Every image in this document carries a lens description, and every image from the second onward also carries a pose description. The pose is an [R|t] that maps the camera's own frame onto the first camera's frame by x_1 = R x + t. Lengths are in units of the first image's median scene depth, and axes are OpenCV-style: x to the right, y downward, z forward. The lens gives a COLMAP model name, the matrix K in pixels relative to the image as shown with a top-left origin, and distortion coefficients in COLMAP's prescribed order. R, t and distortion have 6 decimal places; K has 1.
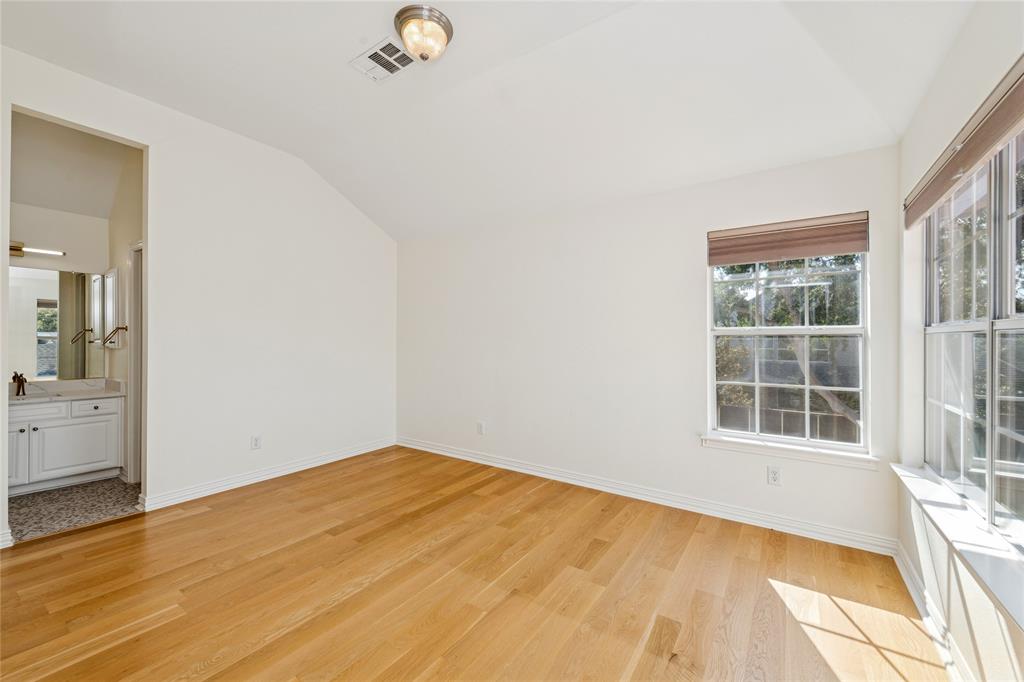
lens RADIAL K [[401.5, 0, 512.8], [0, 401.5, 341.7], [0, 0, 1]] dist [0.003985, -0.000684]
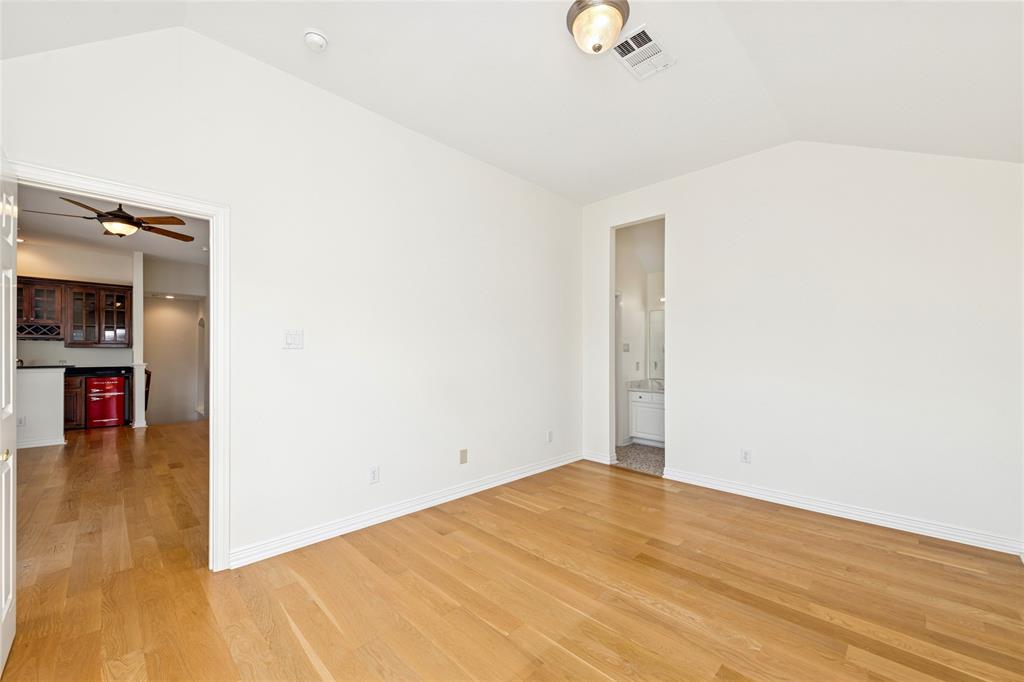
lens RADIAL K [[401.5, 0, 512.7], [0, 401.5, 353.9], [0, 0, 1]] dist [0.003985, -0.000684]
pose [[-0.175854, -0.002606, -0.984413, 0.530731], [-0.004534, 0.999988, -0.001837, 0.000571], [0.984406, 0.004140, -0.175864, 0.709953]]
